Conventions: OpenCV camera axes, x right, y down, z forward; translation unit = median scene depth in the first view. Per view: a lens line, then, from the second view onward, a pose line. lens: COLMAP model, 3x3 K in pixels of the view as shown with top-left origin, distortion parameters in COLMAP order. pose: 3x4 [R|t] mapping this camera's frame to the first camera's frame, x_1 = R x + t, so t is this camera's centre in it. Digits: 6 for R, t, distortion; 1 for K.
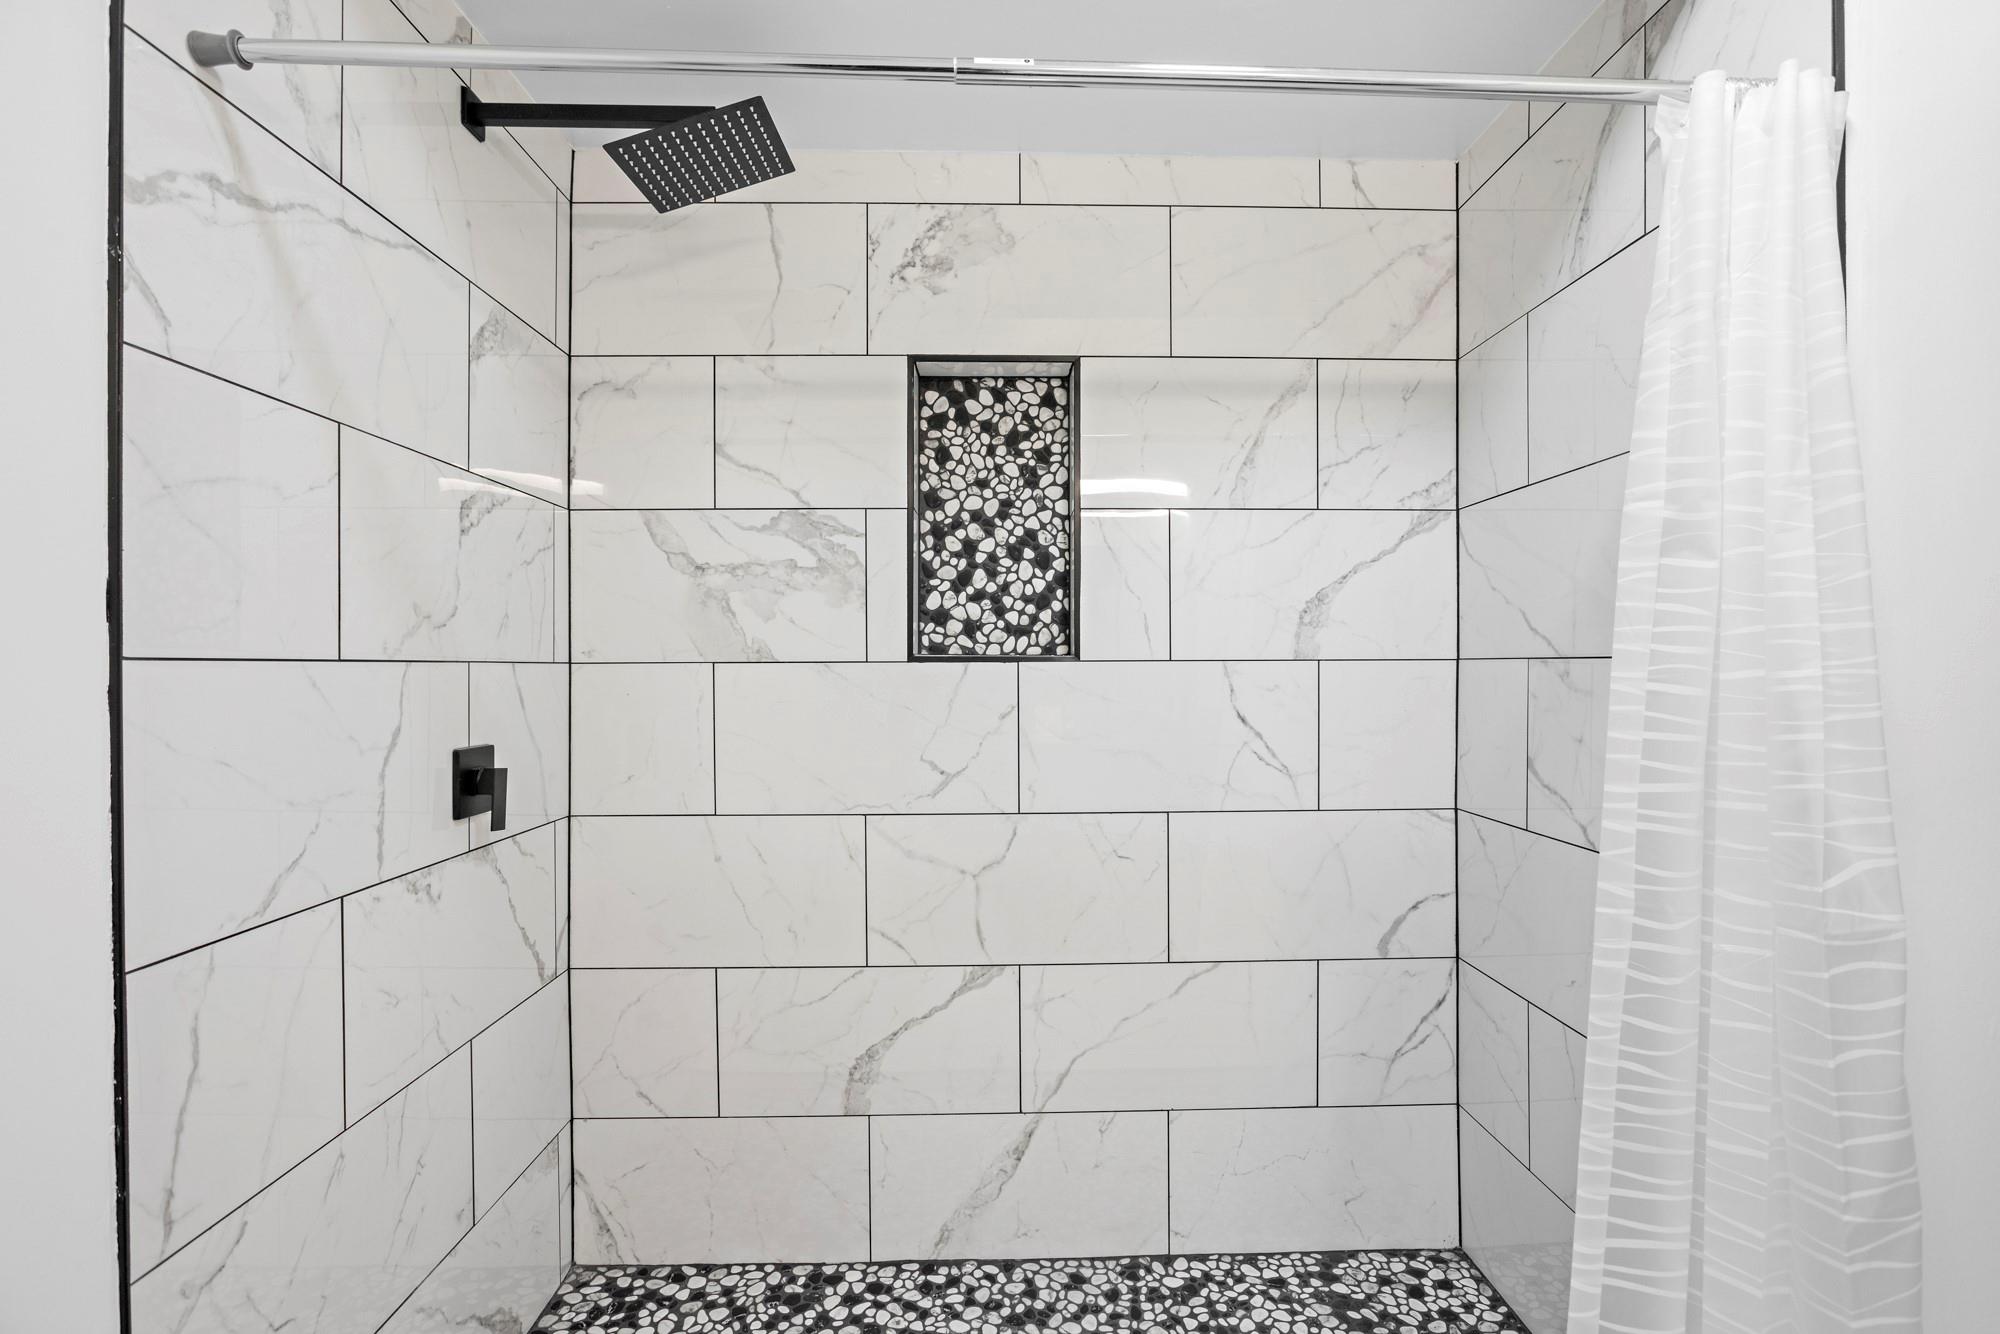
lens RADIAL K [[951.1, 0, 984.8], [0, 951.1, 678.1], [0, 0, 1]] dist [-0.017836, 0.006612]
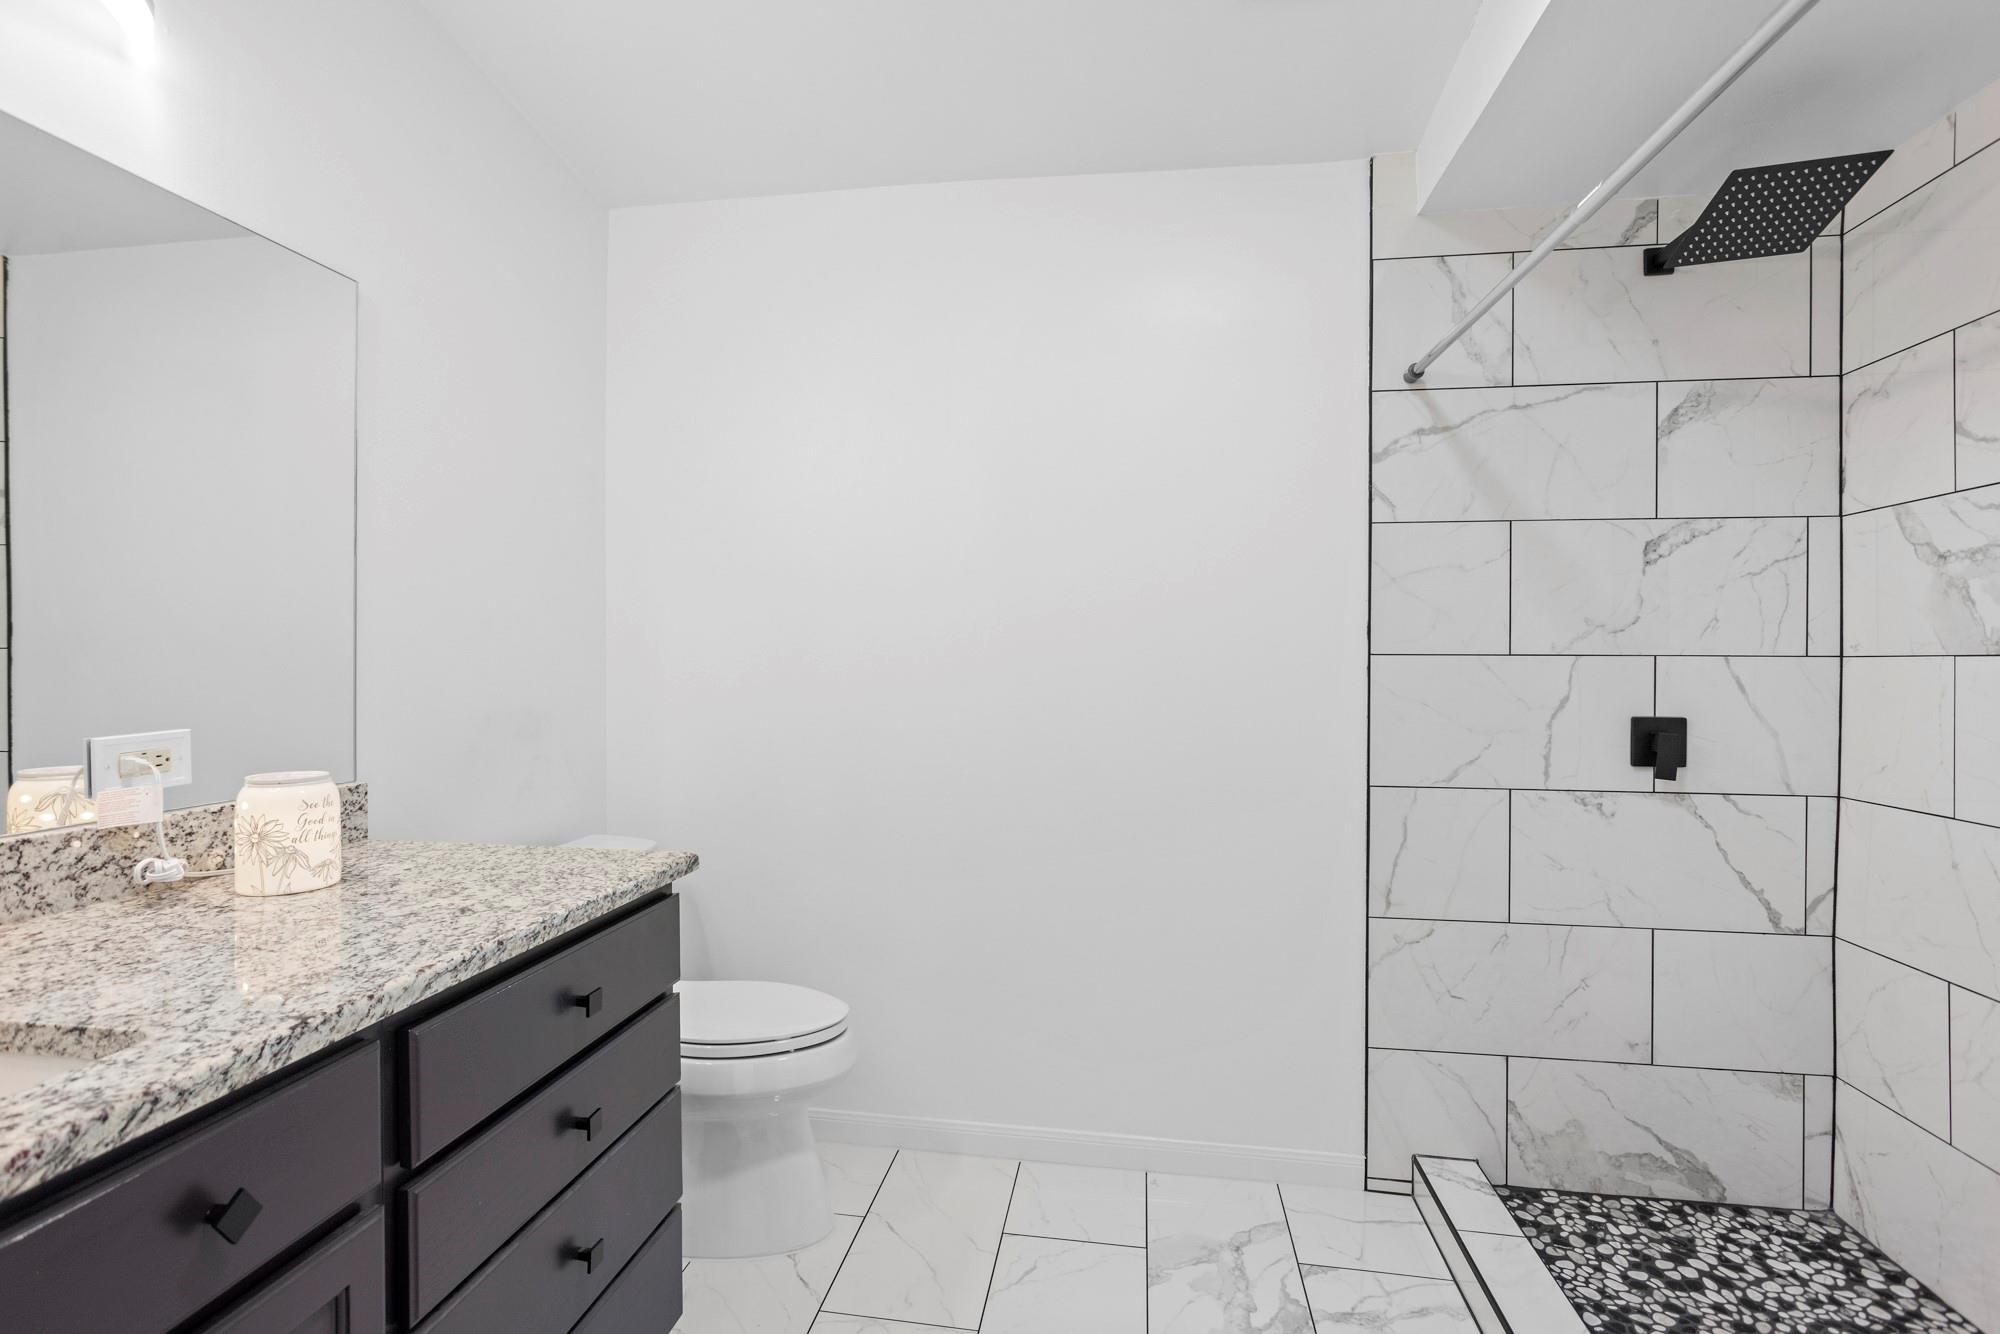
lens RADIAL K [[951.1, 0, 988.0], [0, 951.1, 657.3], [0, 0, 1]] dist [-0.017836, 0.006612]
pose [[-0.177416, 0.002666, -0.984132, 0.984784], [-0.014585, 0.999879, 0.005338, -0.007710], [0.984028, 0.015300, -0.177356, 0.280505]]
